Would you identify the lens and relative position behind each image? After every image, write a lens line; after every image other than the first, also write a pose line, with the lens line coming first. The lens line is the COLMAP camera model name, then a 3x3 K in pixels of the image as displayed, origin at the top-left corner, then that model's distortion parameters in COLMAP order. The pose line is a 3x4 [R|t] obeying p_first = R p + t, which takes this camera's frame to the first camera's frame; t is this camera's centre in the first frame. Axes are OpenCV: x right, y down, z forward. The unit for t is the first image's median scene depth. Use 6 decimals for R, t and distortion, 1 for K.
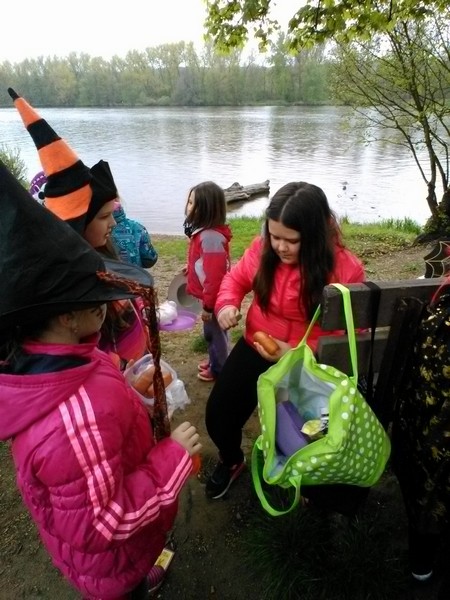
lens RADIAL K [[386.9, 0, 223.5], [0, 386.9, 300.4], [0, 0, 1]] dist [0.007962, -0.014773]
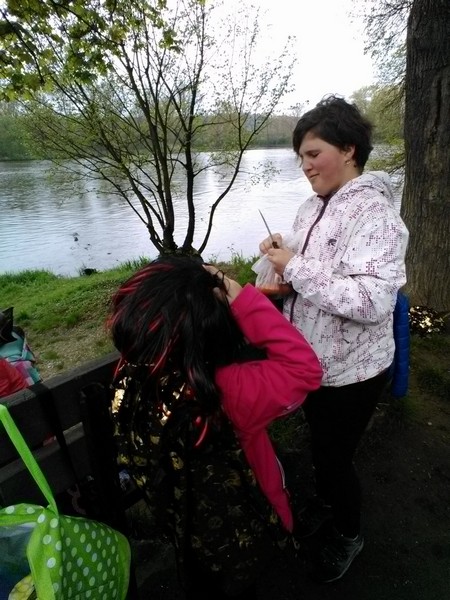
lens RADIAL K [[386.9, 0, 229.6], [0, 386.9, 299.9], [0, 0, 1]] dist [0.007962, -0.014773]
pose [[0.790832, -0.249271, 0.558972, 0.278568], [0.310168, 0.950564, -0.014925, -0.073641], [-0.527618, 0.185179, 0.829052, 0.071136]]
